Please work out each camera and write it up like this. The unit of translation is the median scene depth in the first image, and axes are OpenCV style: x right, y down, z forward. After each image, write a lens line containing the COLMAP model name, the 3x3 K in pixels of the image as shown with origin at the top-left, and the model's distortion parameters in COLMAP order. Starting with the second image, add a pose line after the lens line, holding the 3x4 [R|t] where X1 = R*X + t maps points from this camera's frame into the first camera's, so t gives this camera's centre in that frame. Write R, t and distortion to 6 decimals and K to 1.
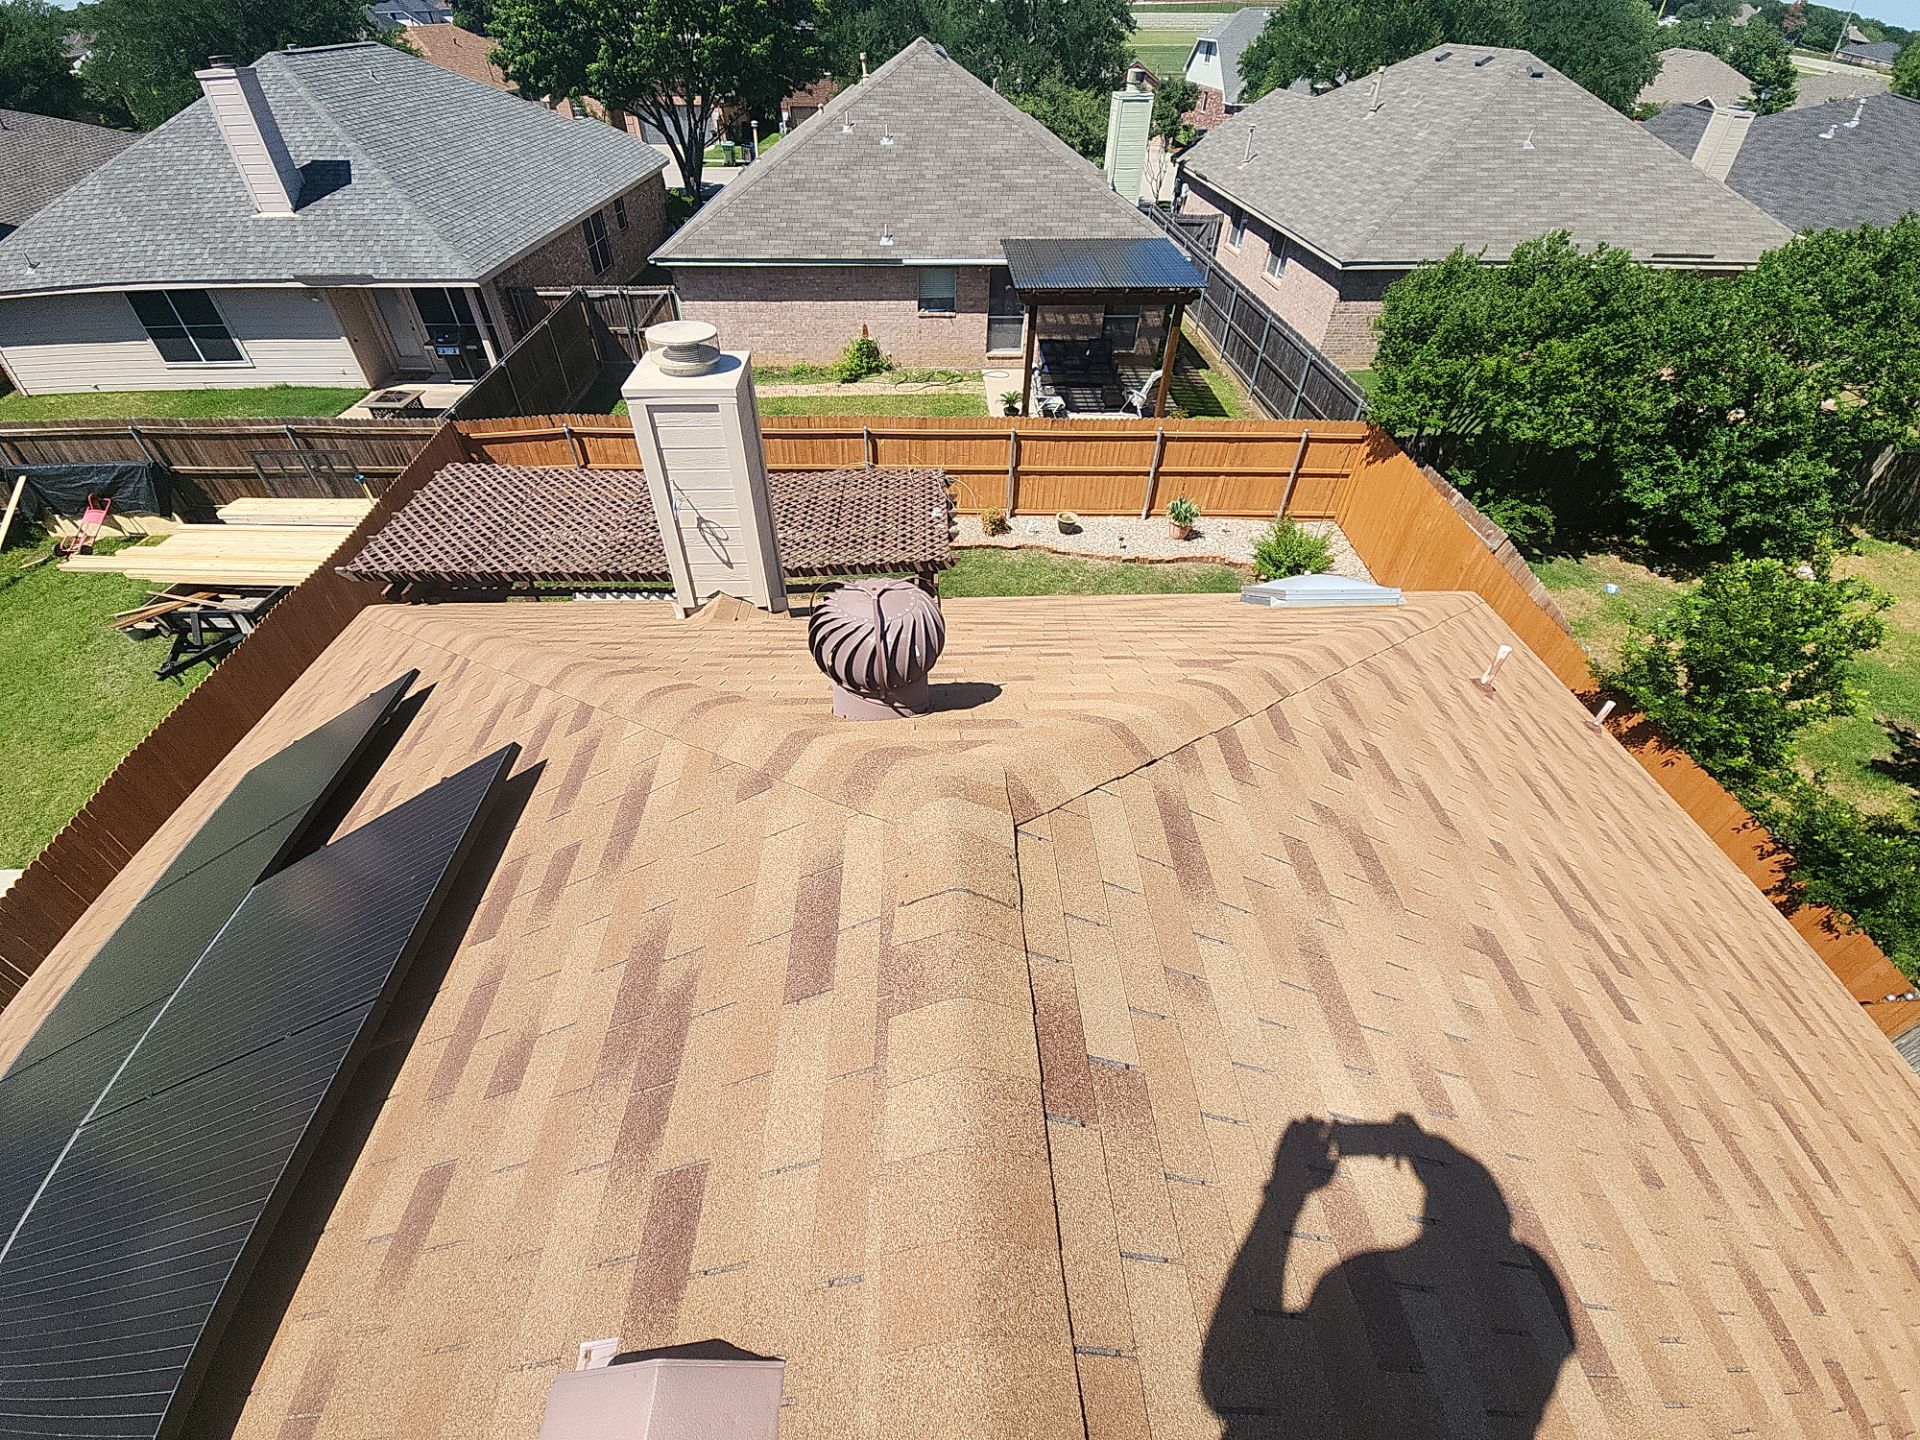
lens RADIAL K [[909.0, 0, 953.5], [0, 909.0, 727.0], [0, 0, 1]] dist [-0.012884, -0.000336]
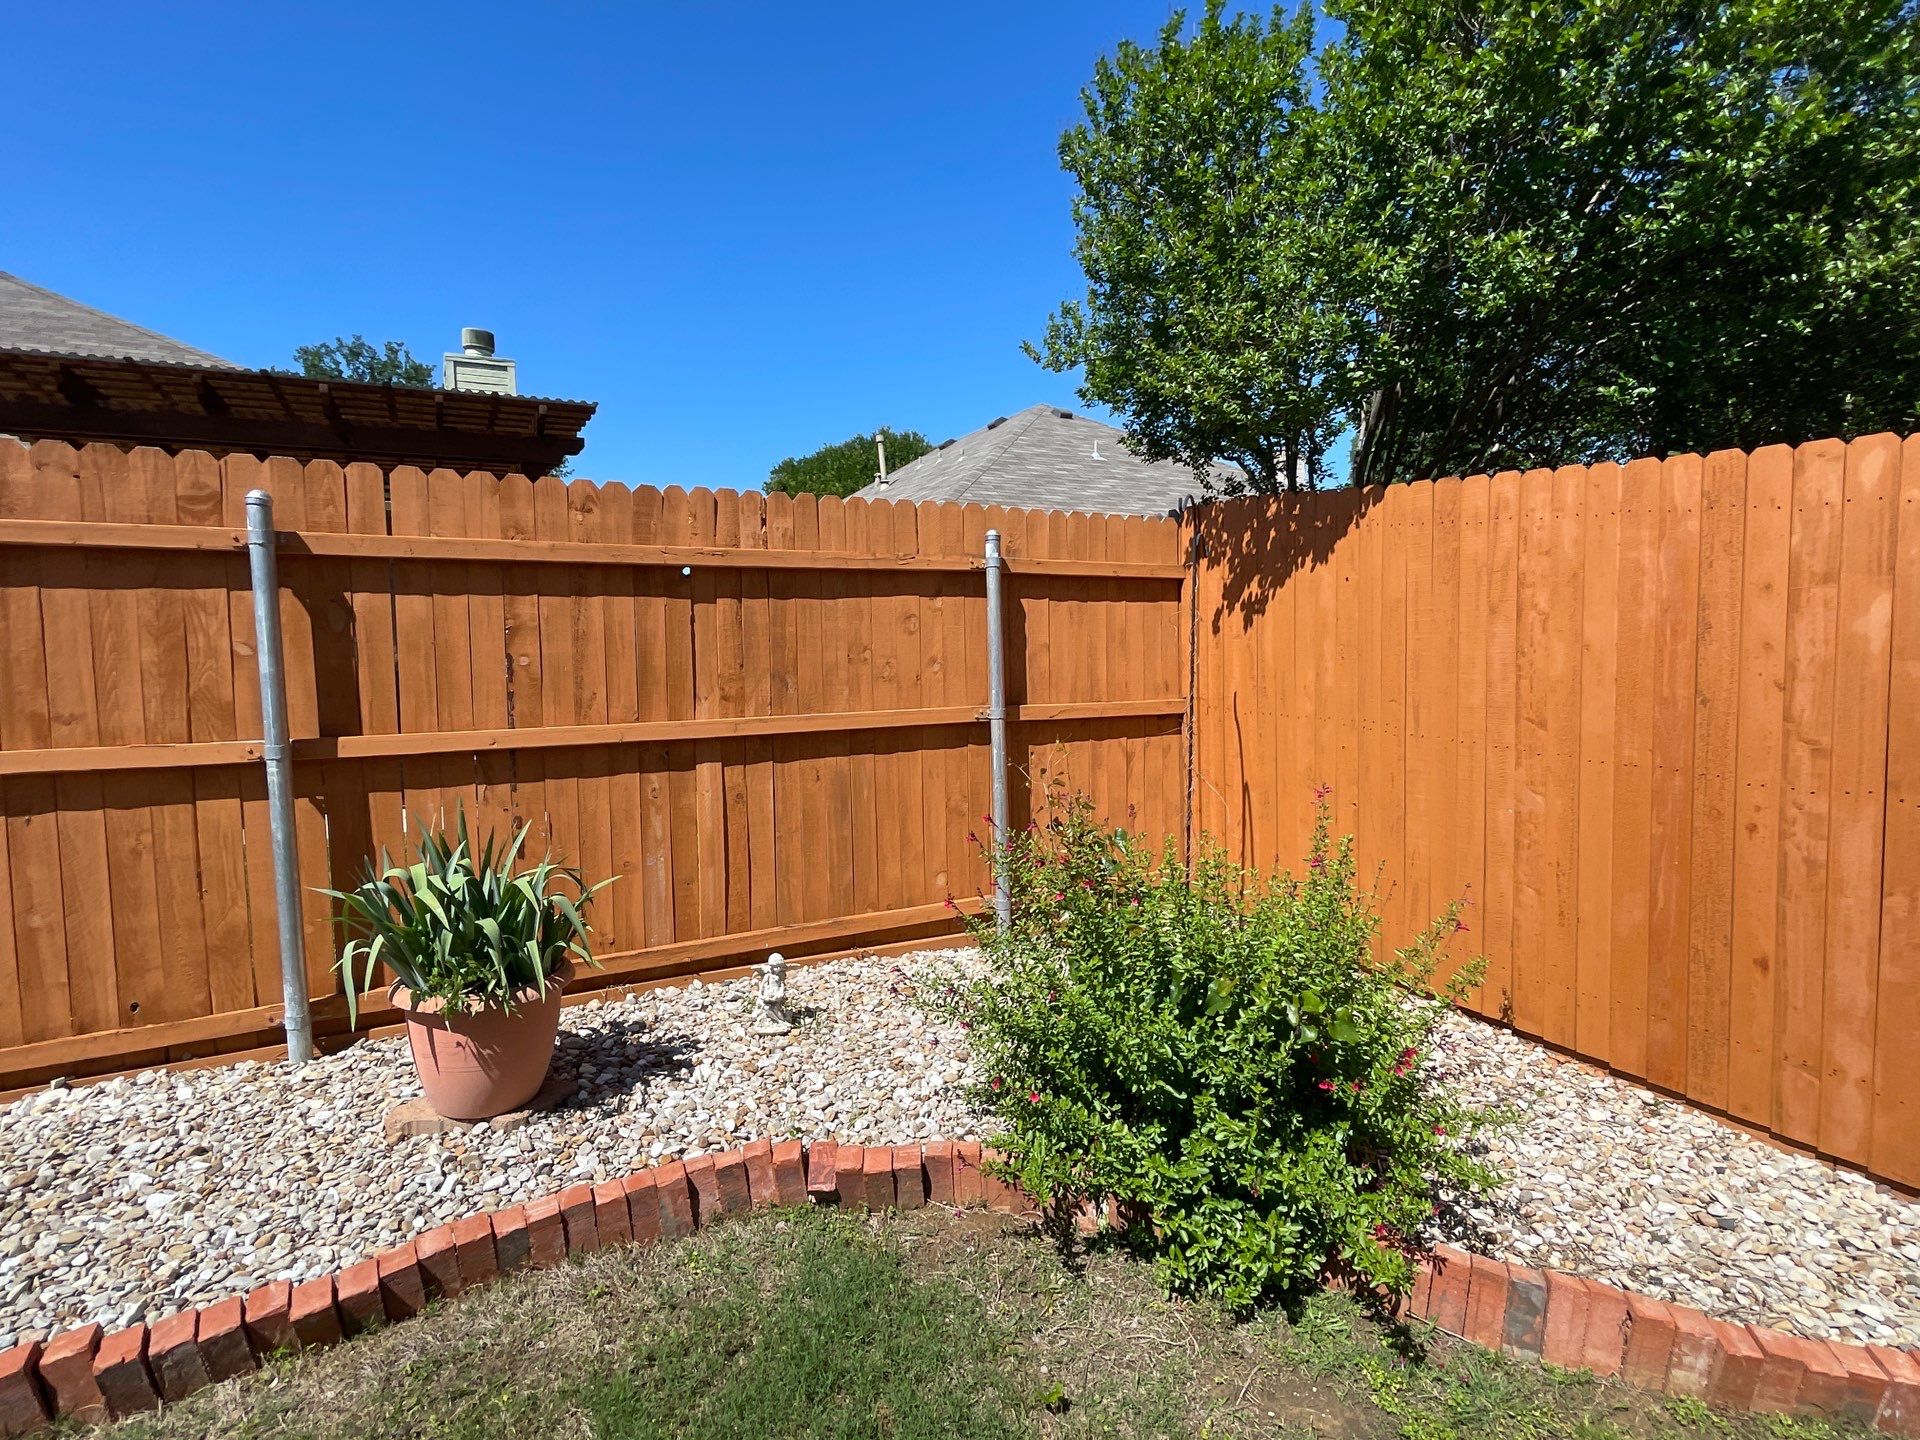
lens RADIAL K [[909.0, 0, 953.5], [0, 909.0, 727.0], [0, 0, 1]] dist [-0.012884, -0.000336]
pose [[0.896372, -0.068052, 0.438047, 0.253691], [0.328985, 0.764437, -0.554442, -0.146630], [-0.297129, 0.641097, 0.707608, 0.821908]]
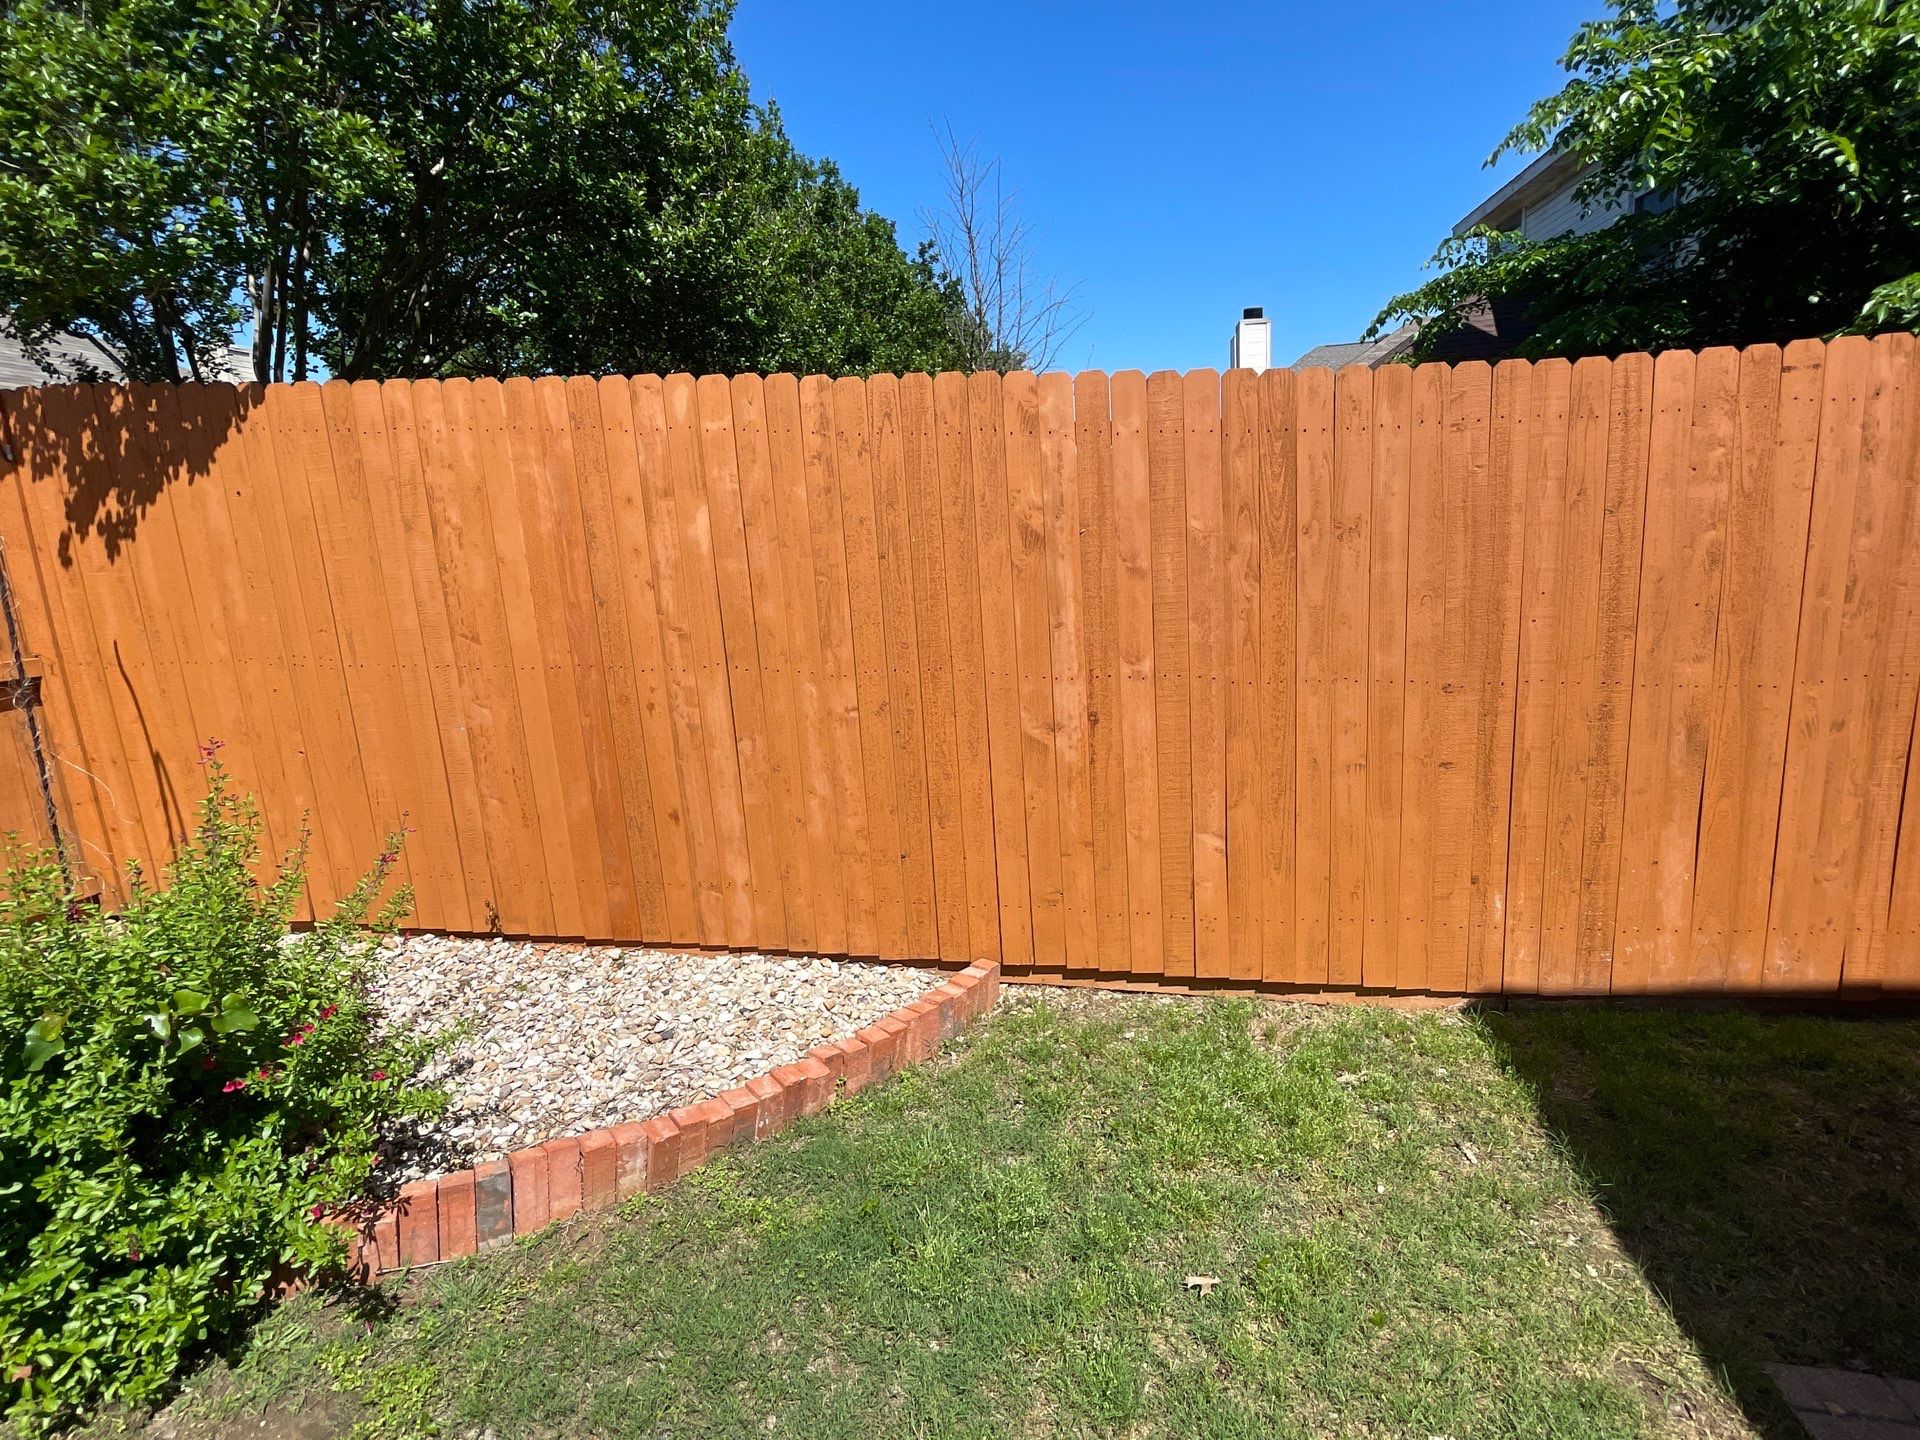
lens RADIAL K [[909.0, 0, 953.5], [0, 909.0, 727.0], [0, 0, 1]] dist [-0.012884, -0.000336]
pose [[0.201285, -0.224517, 0.953455, 0.255627], [0.728304, 0.685212, 0.007598, -0.145131], [-0.655025, 0.692876, 0.301440, 0.820844]]
